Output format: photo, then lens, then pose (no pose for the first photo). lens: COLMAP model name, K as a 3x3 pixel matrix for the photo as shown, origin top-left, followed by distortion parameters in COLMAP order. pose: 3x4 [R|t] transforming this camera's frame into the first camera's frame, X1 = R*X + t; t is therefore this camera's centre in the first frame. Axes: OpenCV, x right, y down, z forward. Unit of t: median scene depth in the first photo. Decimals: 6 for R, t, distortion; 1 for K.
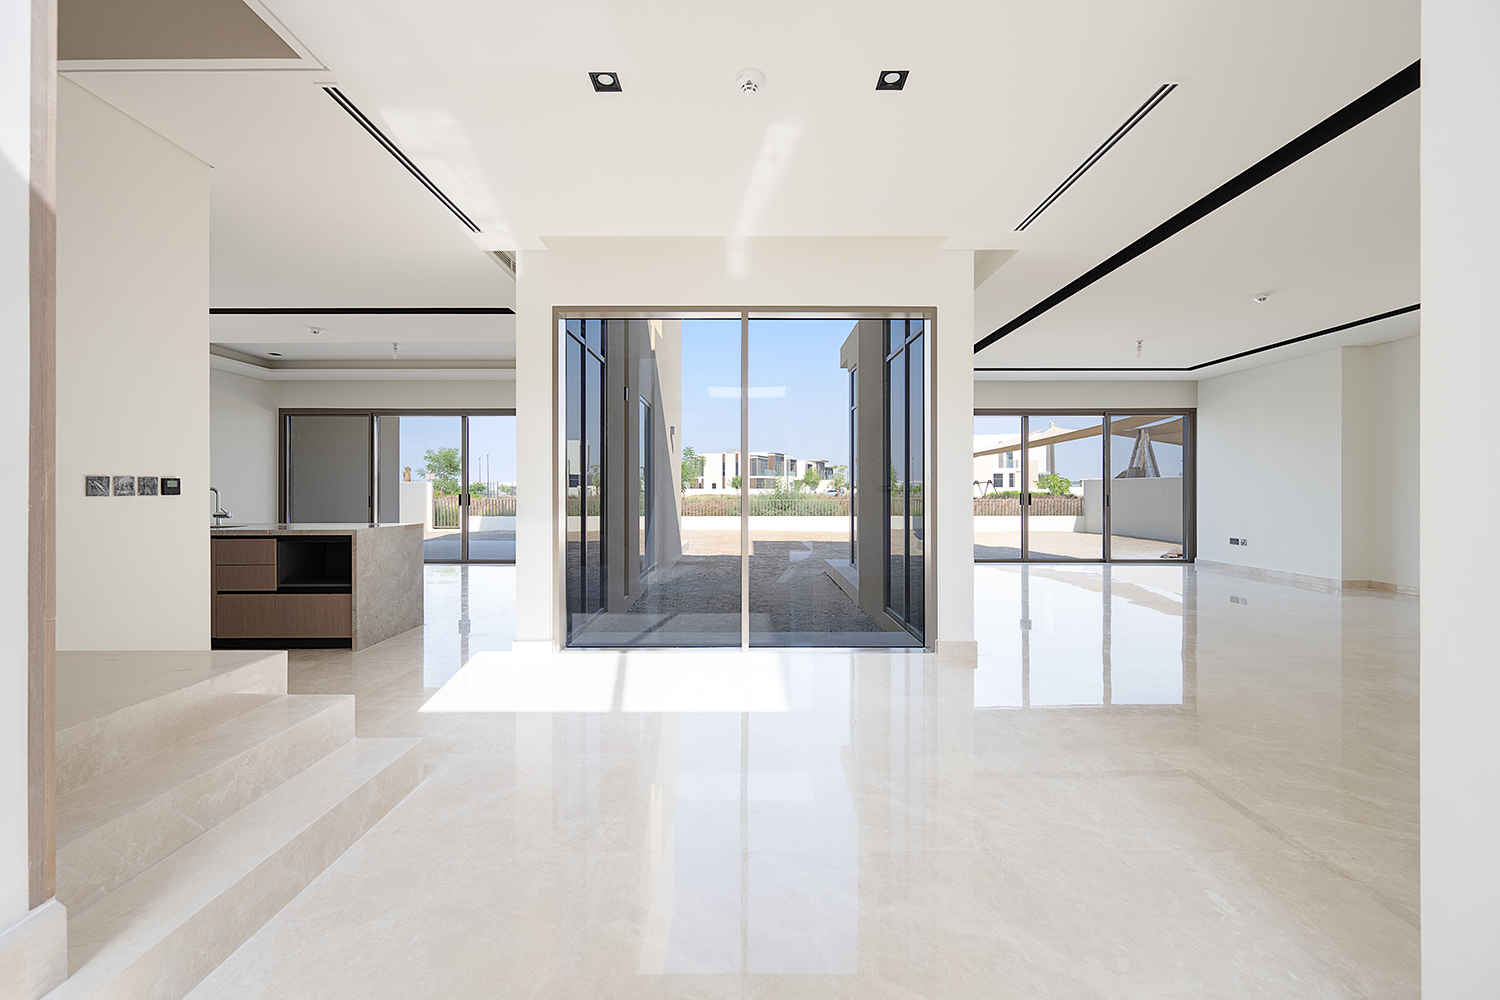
lens RADIAL K [[596.6, 0, 748.3], [0, 596.6, 487.5], [0, 0, 1]] dist [-0.000492, -0.000048]
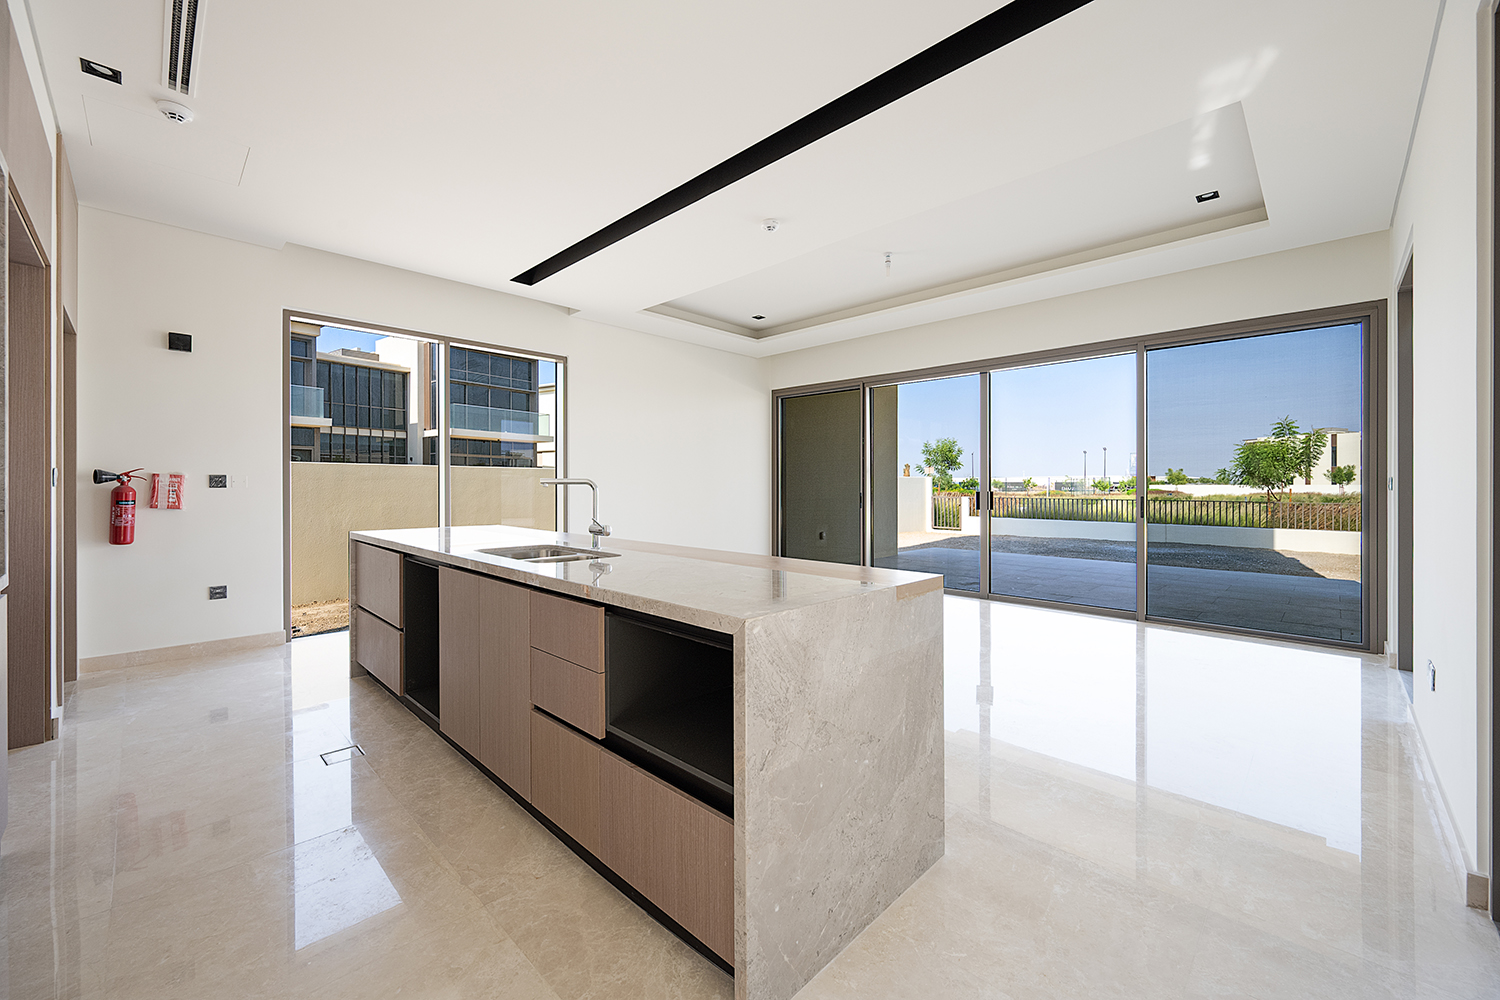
lens RADIAL K [[596.6, 0, 748.3], [0, 596.6, 487.5], [0, 0, 1]] dist [-0.000492, -0.000048]
pose [[0.711550, 0.002424, -0.702631, -0.400483], [0.002418, 0.999980, 0.005898, 0.004172], [0.702631, -0.005896, 0.711530, 0.705499]]
